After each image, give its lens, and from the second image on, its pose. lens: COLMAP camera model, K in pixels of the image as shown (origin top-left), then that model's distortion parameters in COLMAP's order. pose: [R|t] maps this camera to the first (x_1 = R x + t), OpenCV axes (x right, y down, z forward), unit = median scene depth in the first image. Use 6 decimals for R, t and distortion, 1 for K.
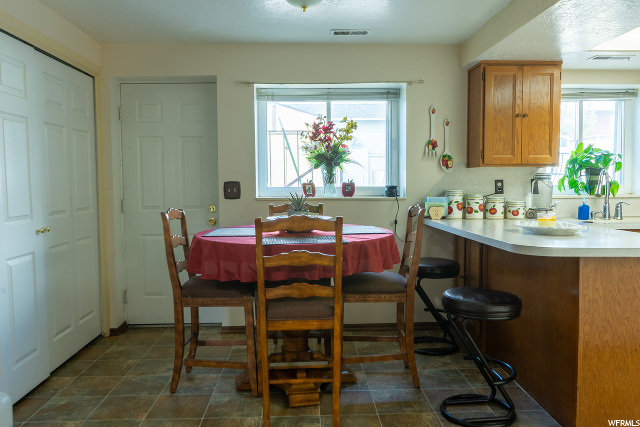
lens RADIAL K [[524.8, 0, 320.0], [0, 524.8, 213.5], [0, 0, 1]] dist [0.005924, 0.000498]
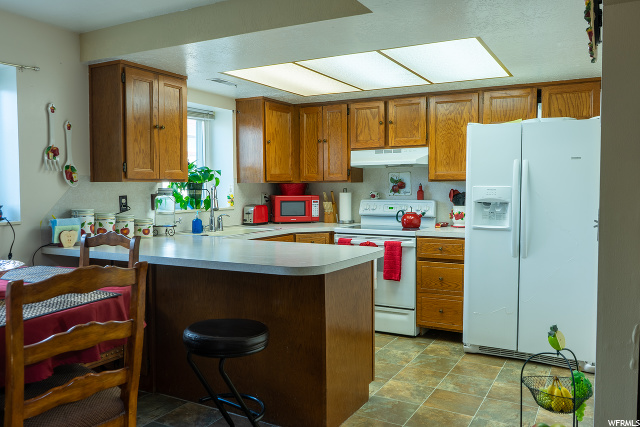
lens RADIAL K [[524.8, 0, 320.0], [0, 524.8, 213.5], [0, 0, 1]] dist [0.005924, 0.000498]
pose [[0.545535, -0.040076, 0.837129, -0.233249], [0.048615, 0.998687, 0.016129, -0.032988], [-0.836677, 0.031898, 0.546768, 0.242073]]
